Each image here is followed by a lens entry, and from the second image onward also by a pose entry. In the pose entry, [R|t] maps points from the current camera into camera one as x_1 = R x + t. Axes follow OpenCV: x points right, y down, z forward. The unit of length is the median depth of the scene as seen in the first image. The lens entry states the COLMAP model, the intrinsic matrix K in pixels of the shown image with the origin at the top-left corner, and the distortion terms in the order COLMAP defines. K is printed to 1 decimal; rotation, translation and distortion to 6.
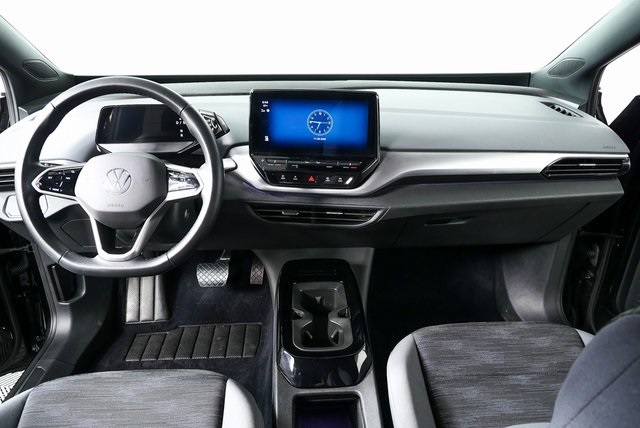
lens RADIAL K [[465.7, 0, 324.3], [0, 465.7, 215.2], [0, 0, 1]] dist [-0.041462, 0.005631]
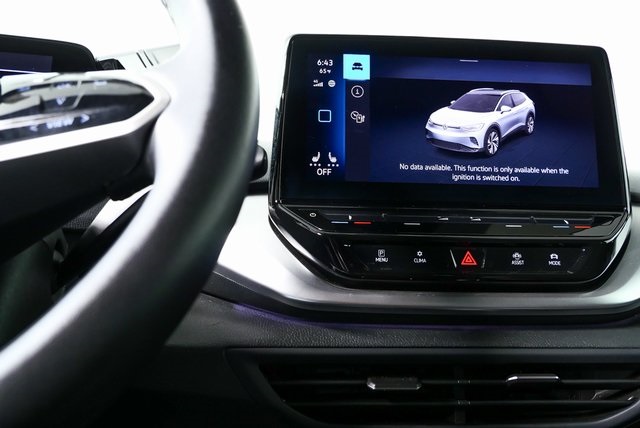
lens RADIAL K [[553.3, 0, 322.0], [0, 553.3, 220.7], [0, 0, 1]] dist [-0.008355, -0.008069]
pose [[0.987153, 0.026601, 0.157550, -0.187212], [0.062098, 0.844654, -0.531699, 0.098971], [-0.147218, 0.534651, 0.832151, 0.659525]]
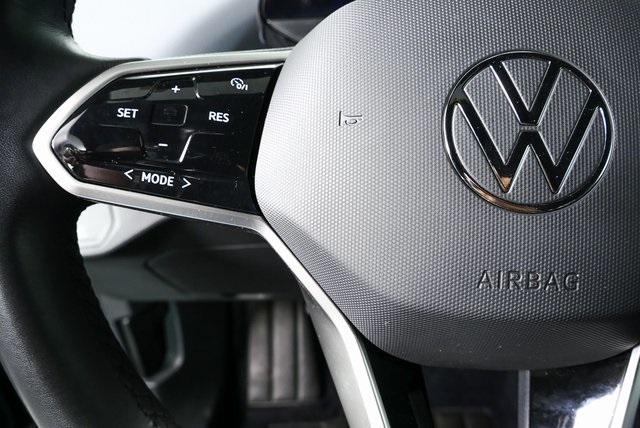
lens RADIAL K [[465.7, 0, 321.4], [0, 465.7, 214.6], [0, 0, 1]] dist [-0.041462, 0.005631]
pose [[0.993610, 0.011075, -0.112322, -0.402252], [-0.004802, 0.998421, 0.055965, -0.041881], [0.112765, -0.055068, 0.992095, 0.664025]]
